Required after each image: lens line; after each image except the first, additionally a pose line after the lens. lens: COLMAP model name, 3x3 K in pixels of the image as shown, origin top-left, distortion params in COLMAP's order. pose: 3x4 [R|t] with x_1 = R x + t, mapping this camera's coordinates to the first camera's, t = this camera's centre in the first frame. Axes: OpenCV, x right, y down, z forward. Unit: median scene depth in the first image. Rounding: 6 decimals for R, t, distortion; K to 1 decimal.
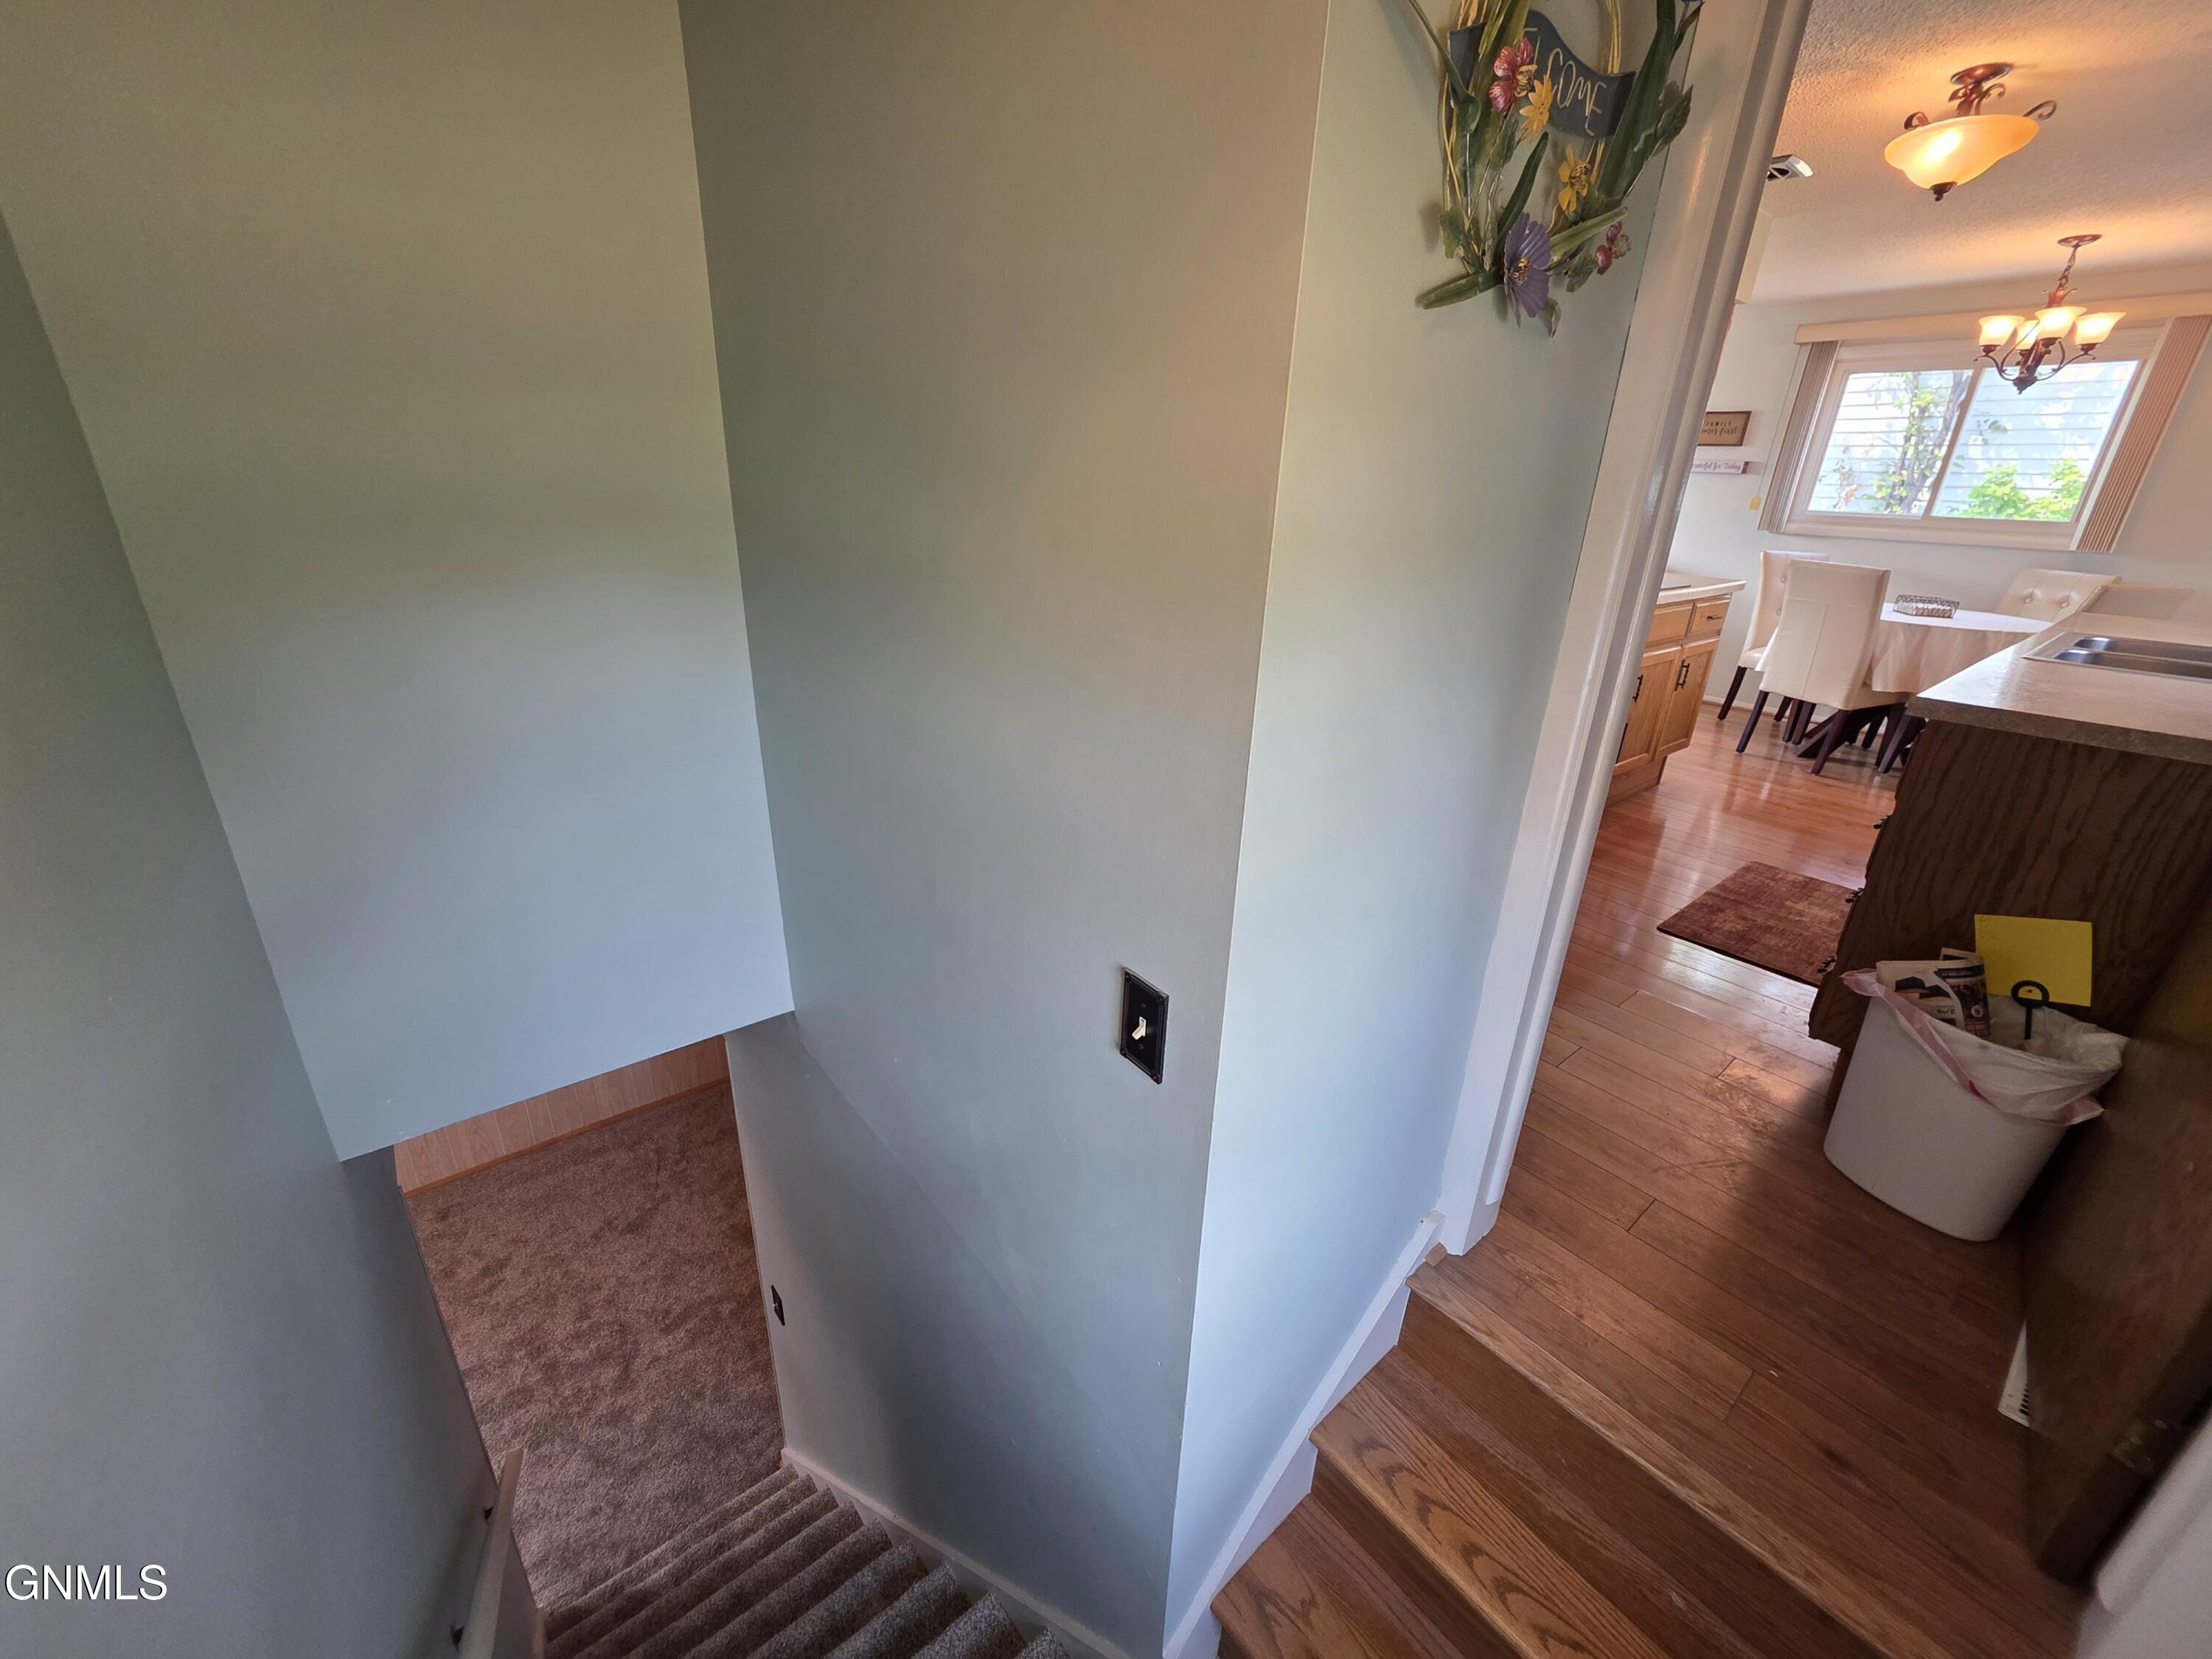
lens RADIAL K [[891.3, 0, 1092.6], [0, 891.3, 816.4], [0, 0, 1]] dist [-0.000290, 0.001889]
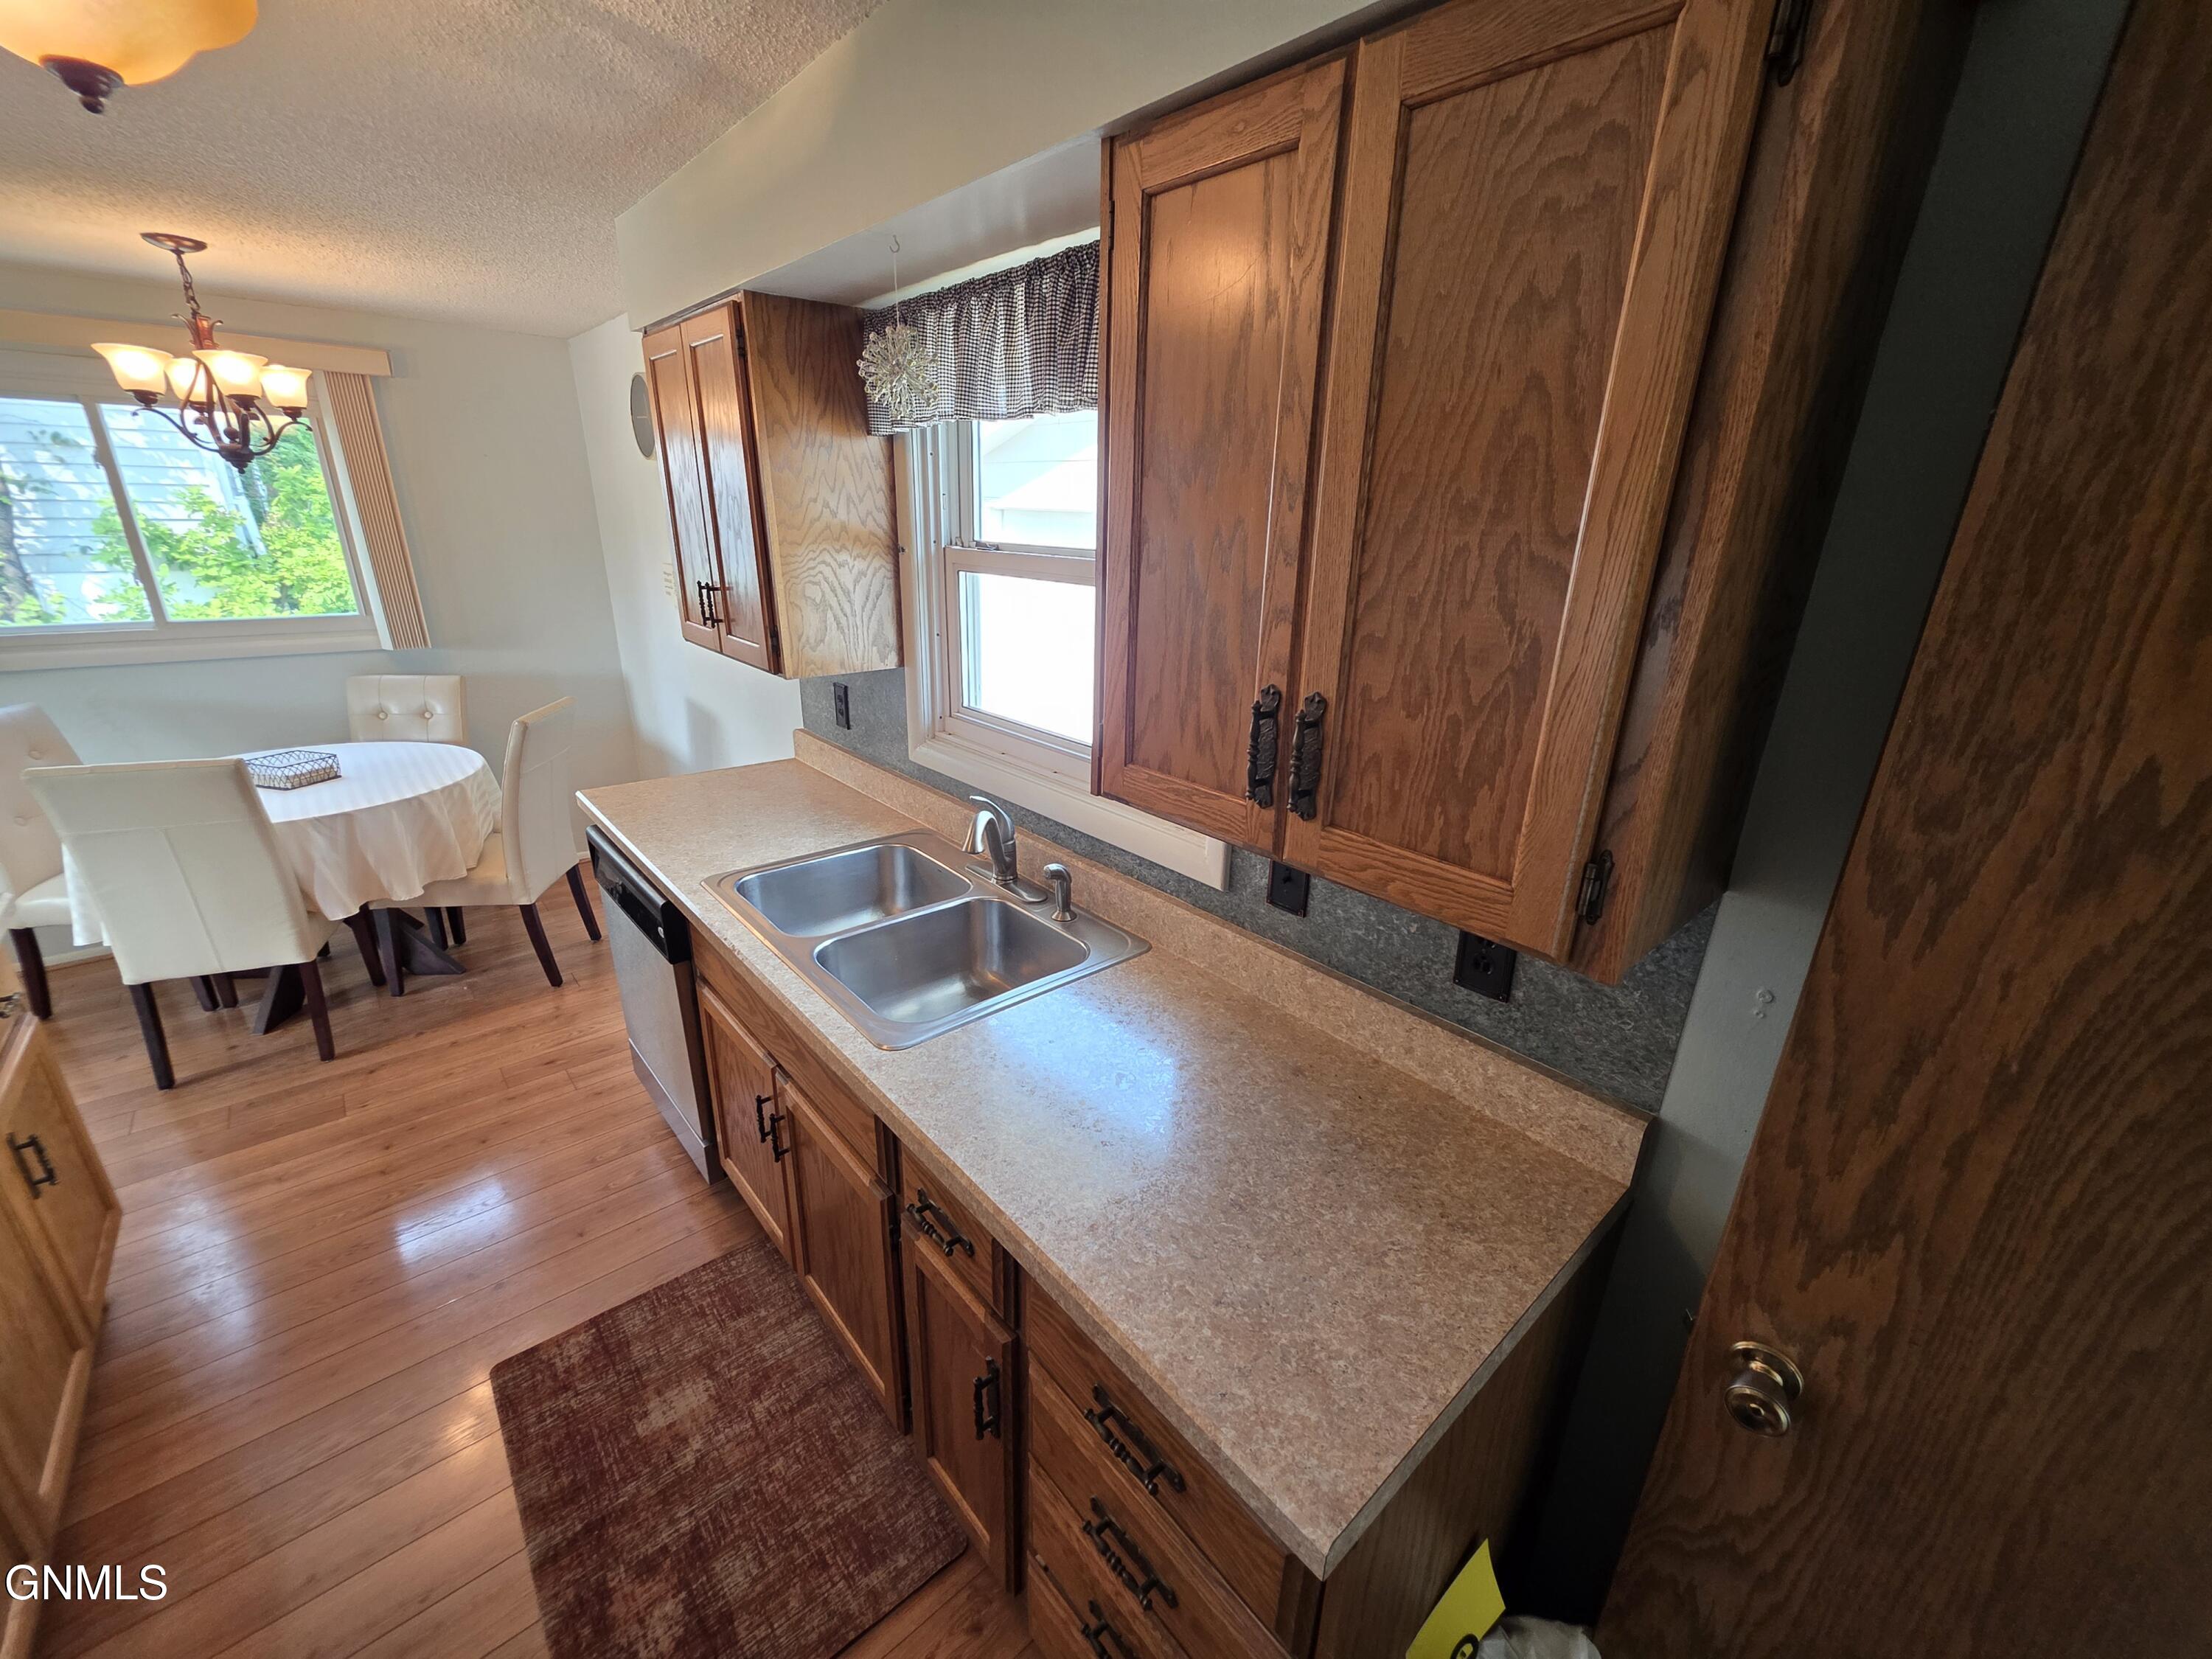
lens RADIAL K [[891.3, 0, 1106.2], [0, 891.3, 817.6], [0, 0, 1]] dist [-0.000290, 0.001889]
pose [[-0.041494, -0.363579, 0.930639, 0.639207], [0.340588, 0.870506, 0.355273, -0.570758], [-0.939297, 0.331706, 0.087710, 0.907481]]
